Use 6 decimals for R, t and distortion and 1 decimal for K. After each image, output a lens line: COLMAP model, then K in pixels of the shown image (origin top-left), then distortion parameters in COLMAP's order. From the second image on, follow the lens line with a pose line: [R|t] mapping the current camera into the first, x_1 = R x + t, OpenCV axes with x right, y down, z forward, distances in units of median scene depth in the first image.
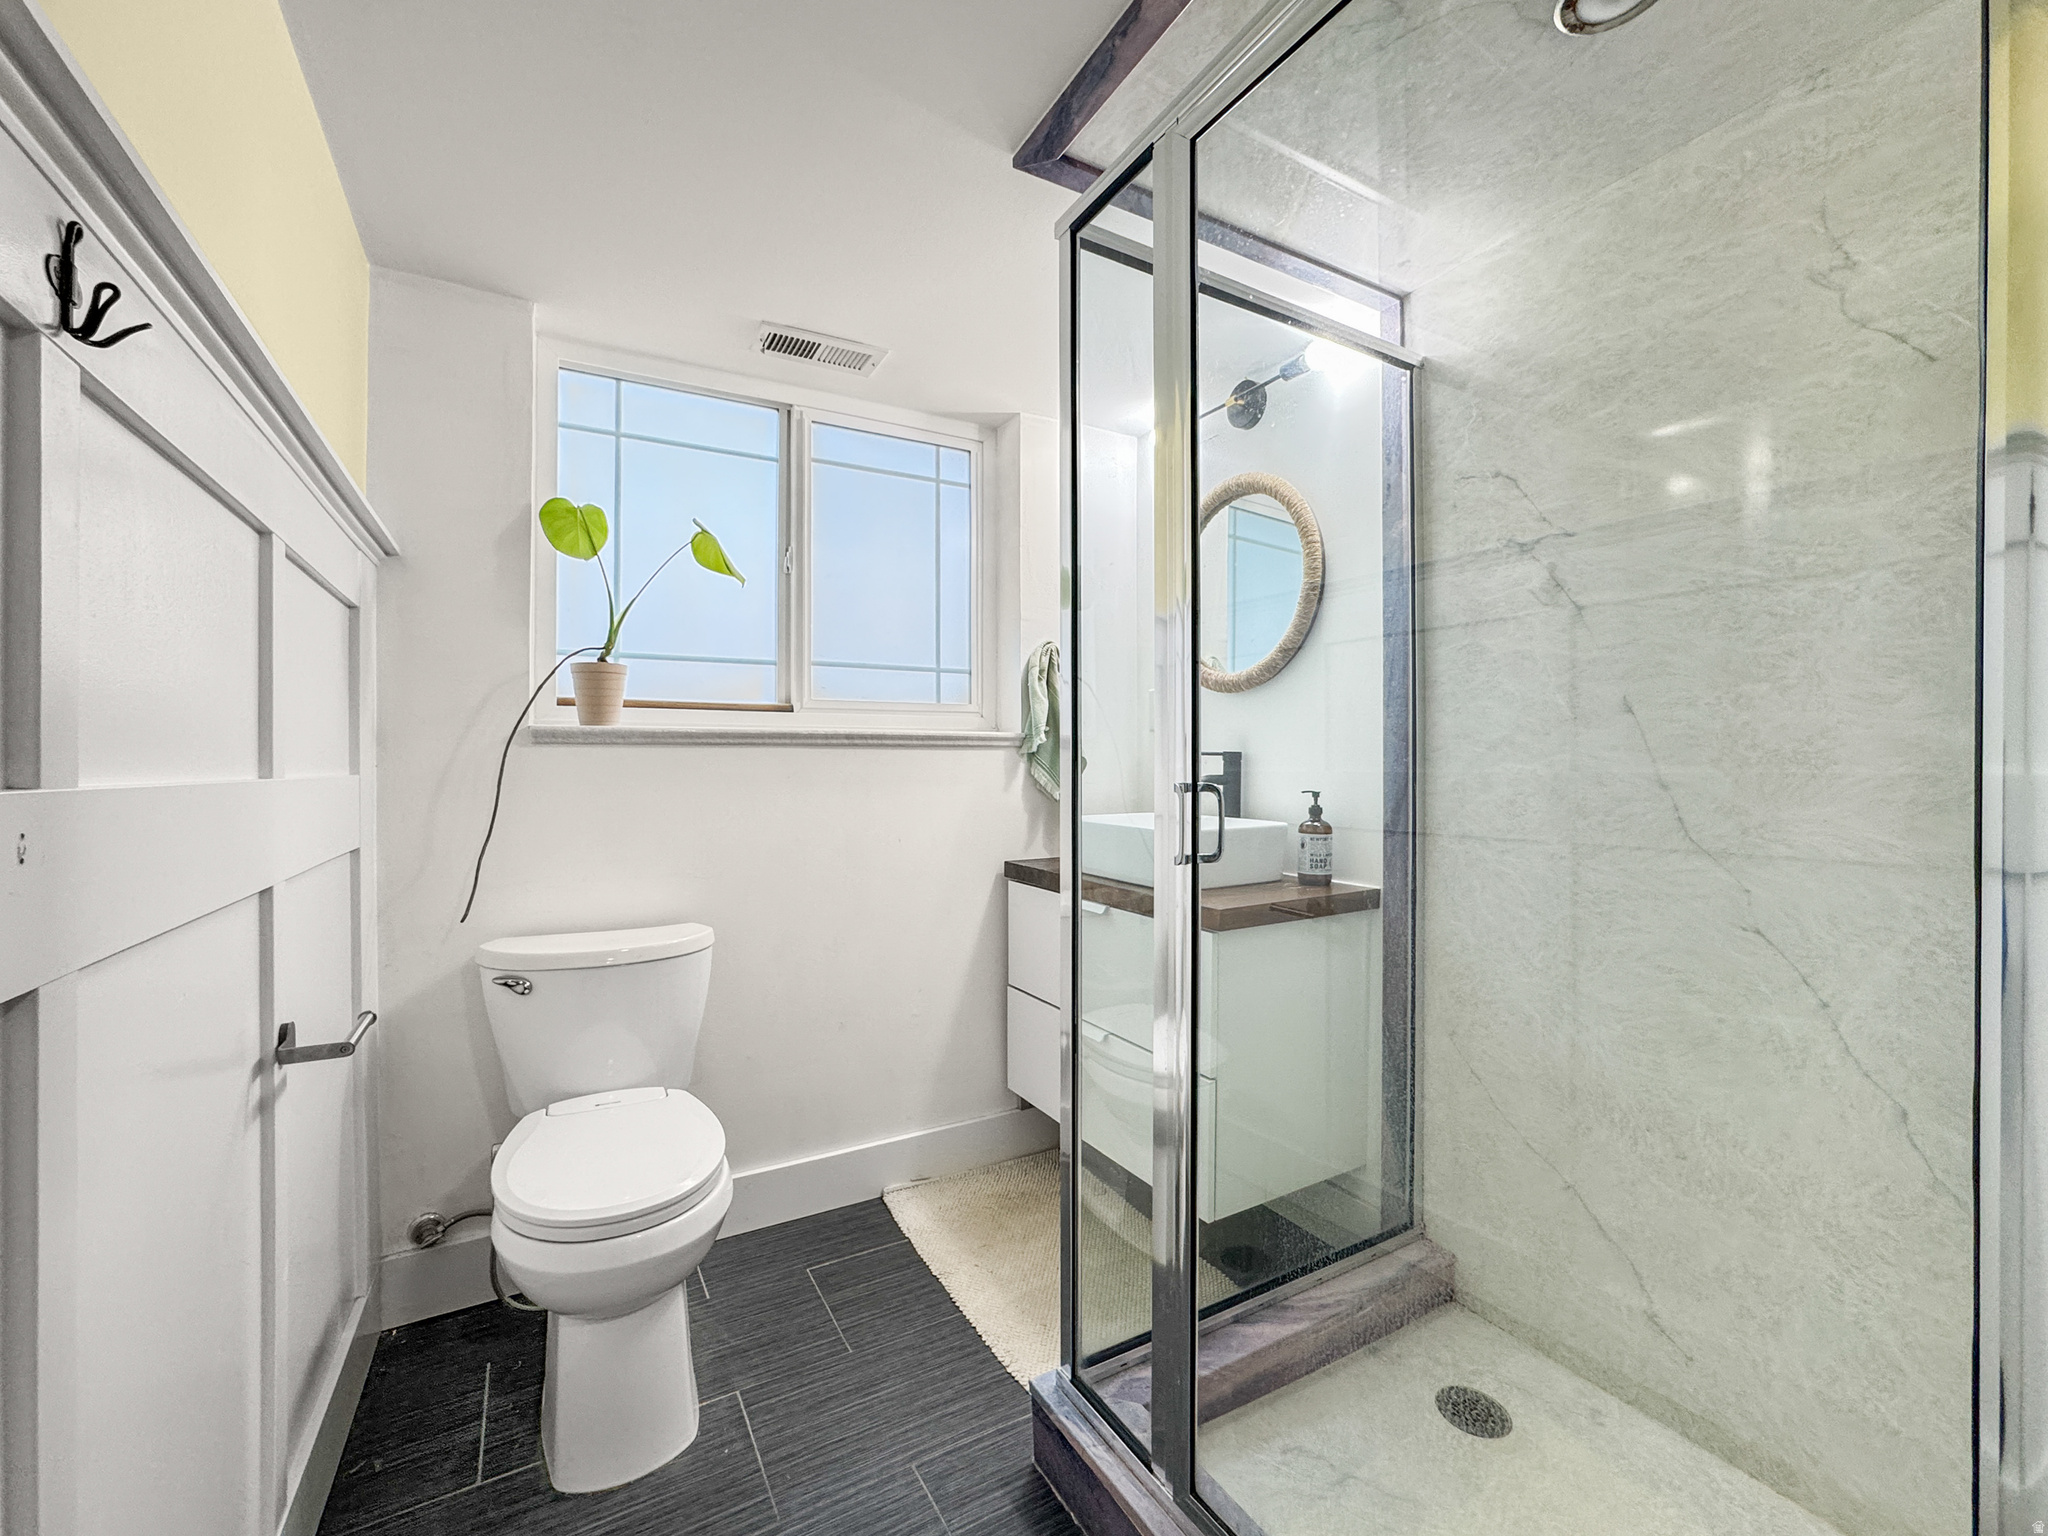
lens RADIAL K [[843.4, 0, 1019.3], [0, 843.4, 762.7], [0, 0, 1]] dist [-0.014659, 0.005409]
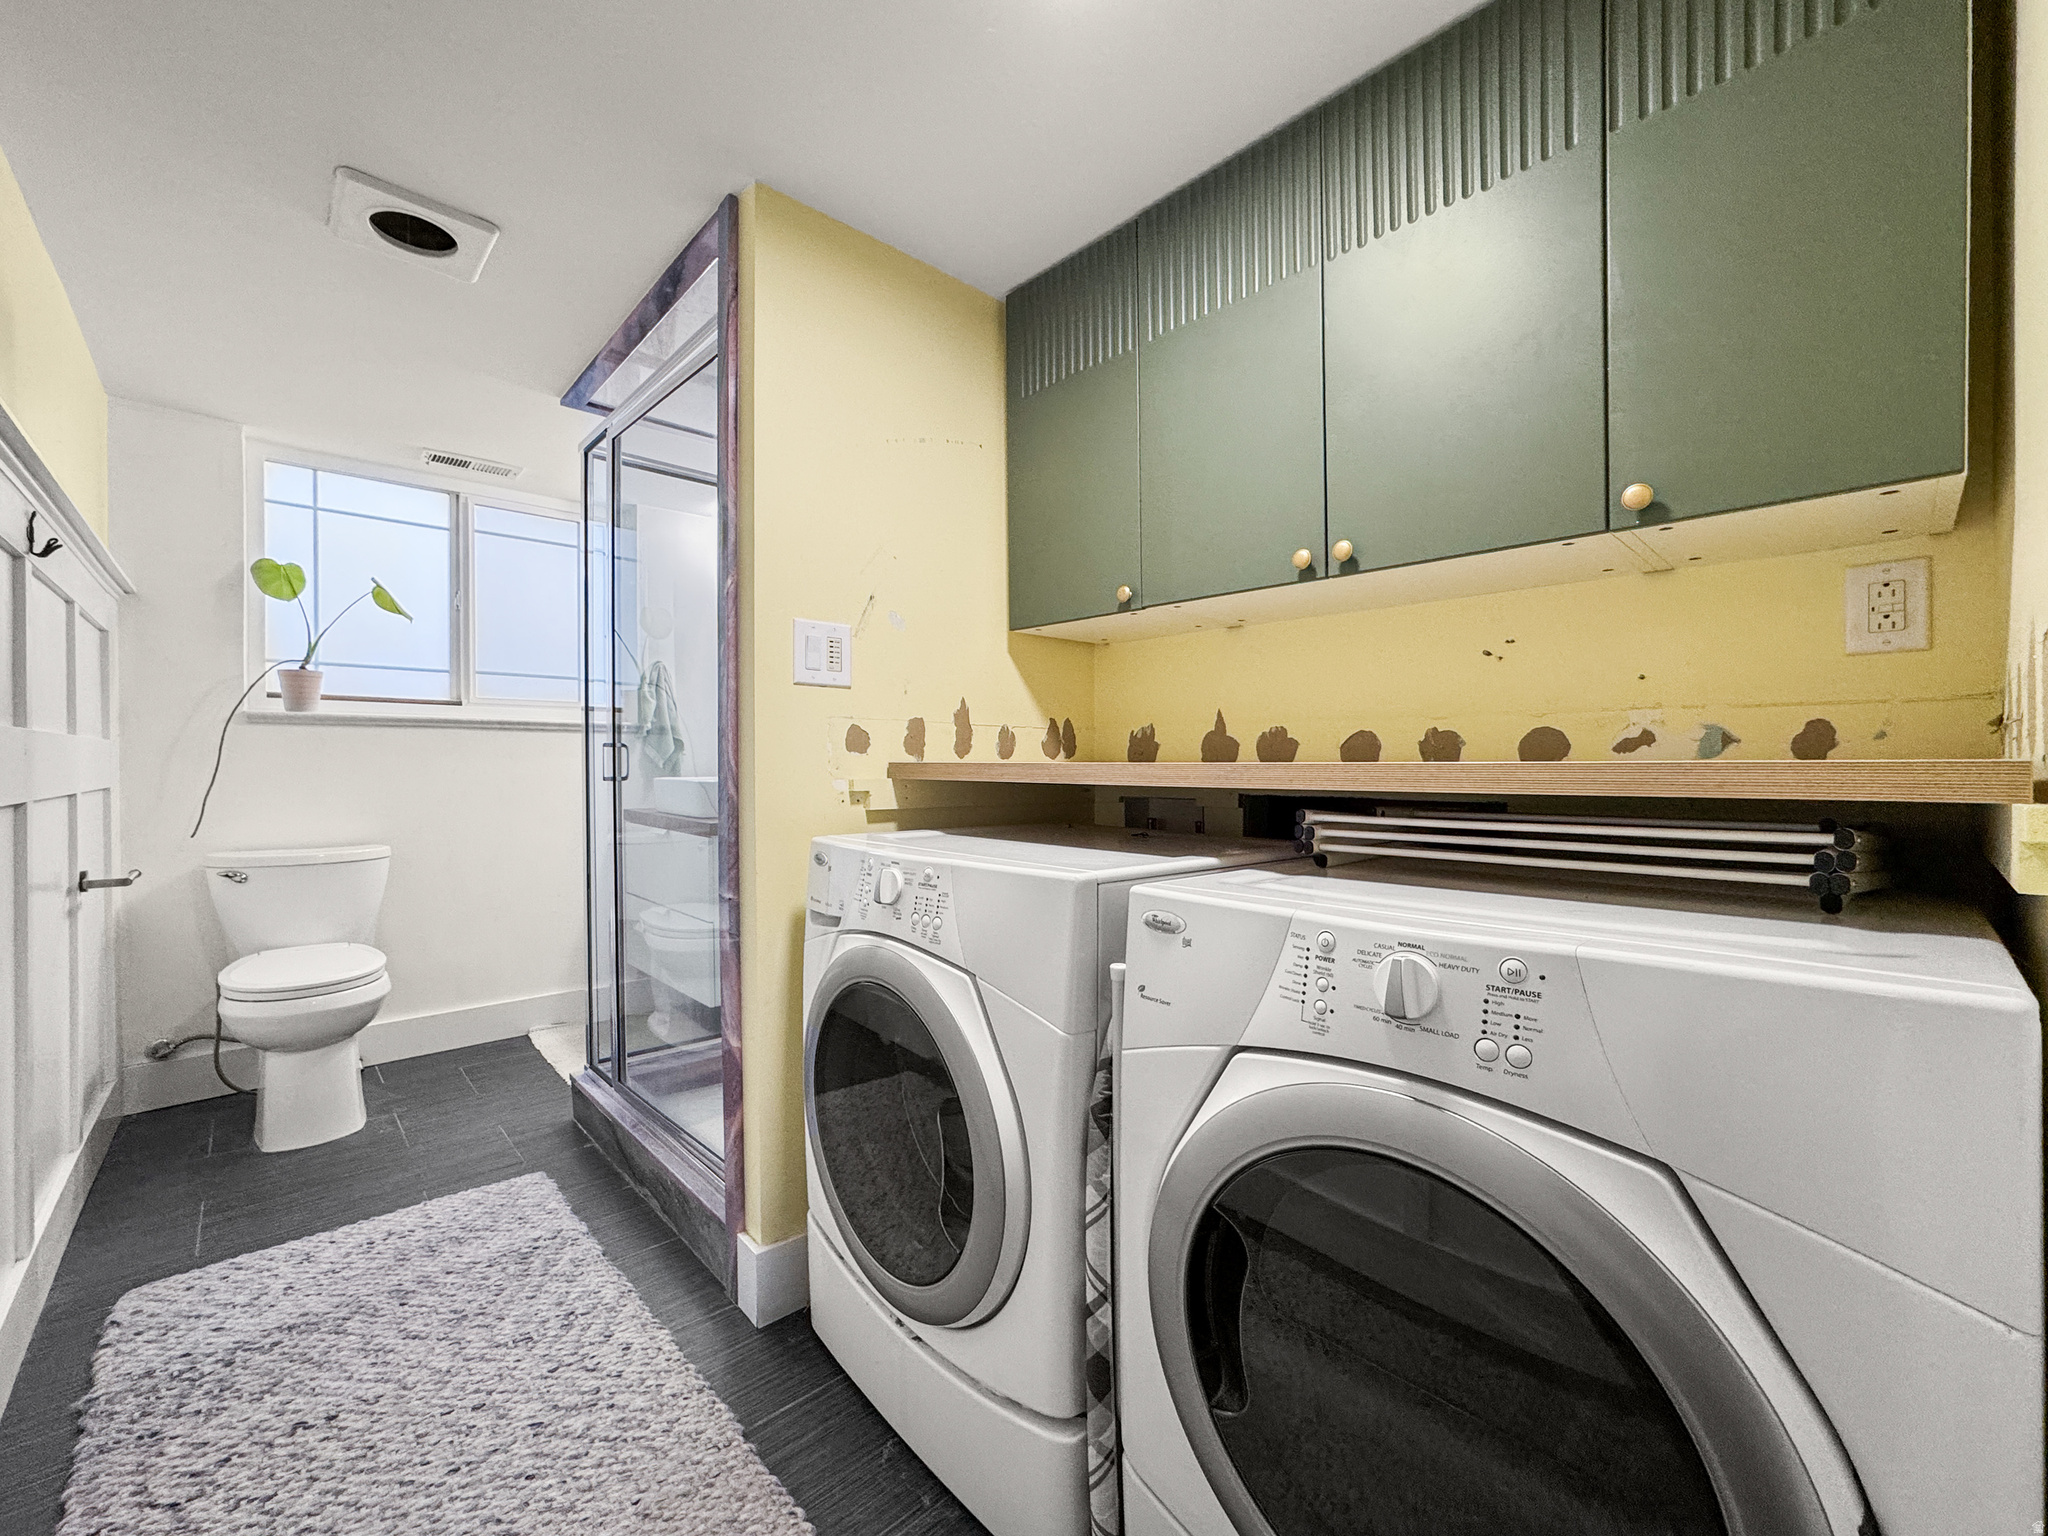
lens RADIAL K [[843.4, 0, 1044.1], [0, 843.4, 774.3], [0, 0, 1]] dist [-0.014659, 0.005409]
pose [[0.972595, 0.002484, 0.232491, 0.684032], [-0.005380, 0.999916, 0.011821, 0.064822], [-0.232442, -0.012747, 0.972527, -1.168519]]
